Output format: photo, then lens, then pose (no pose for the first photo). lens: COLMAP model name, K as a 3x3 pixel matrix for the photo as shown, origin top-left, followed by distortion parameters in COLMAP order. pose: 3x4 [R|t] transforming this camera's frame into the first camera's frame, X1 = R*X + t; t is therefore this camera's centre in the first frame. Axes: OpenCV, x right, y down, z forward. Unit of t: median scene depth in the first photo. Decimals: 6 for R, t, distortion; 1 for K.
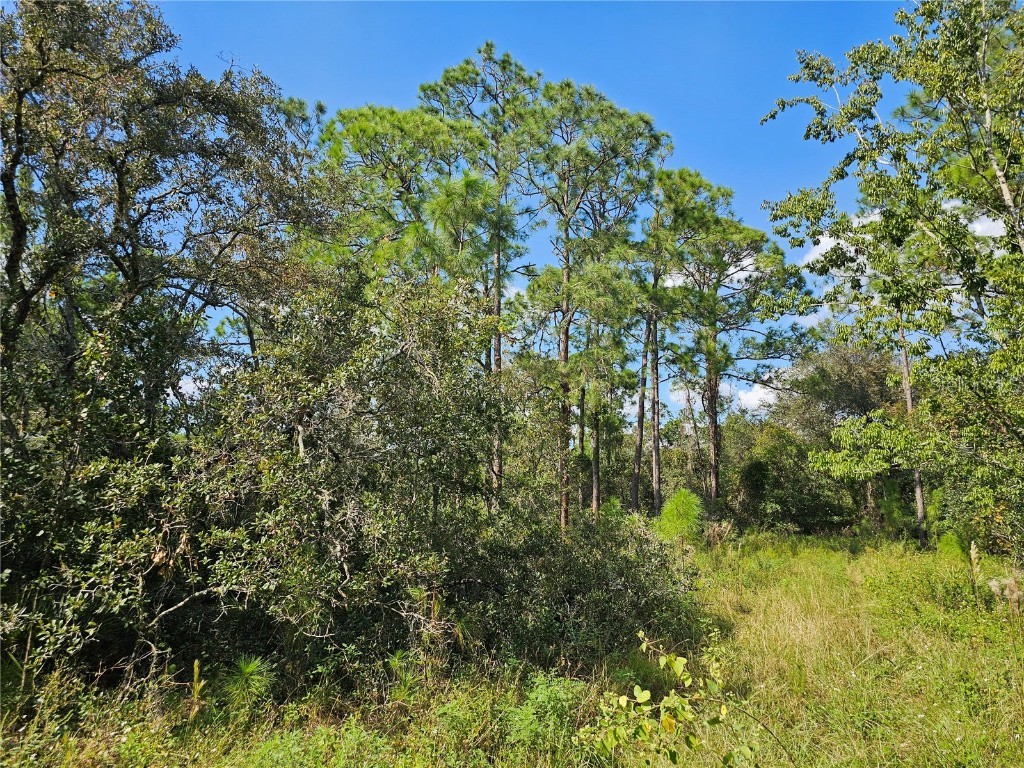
lens RADIAL K [[676.3, 0, 498.3], [0, 676.3, 375.9], [0, 0, 1]] dist [0.049772, -0.058007]
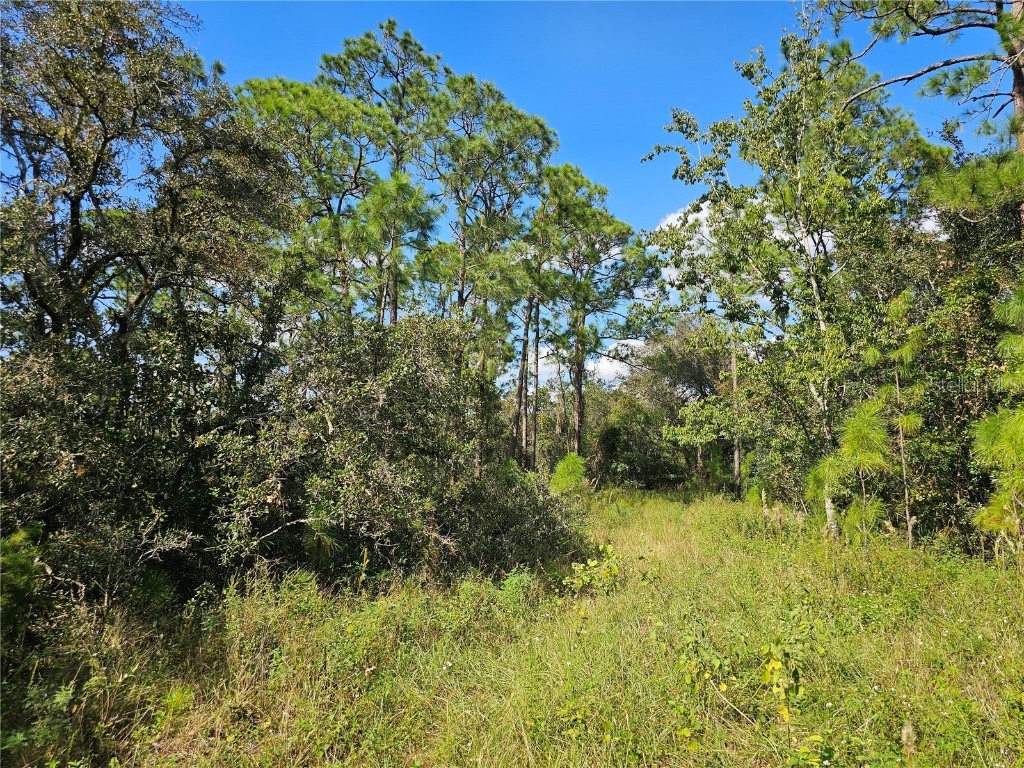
lens RADIAL K [[685.5, 0, 514.9], [0, 685.5, 393.5], [0, 0, 1]] dist [0.078754, -0.188107]
pose [[0.972981, 0.024327, 0.229600, -0.111781], [-0.043425, 0.995968, 0.078496, -0.036153], [-0.226765, -0.086346, 0.970114, -0.192057]]
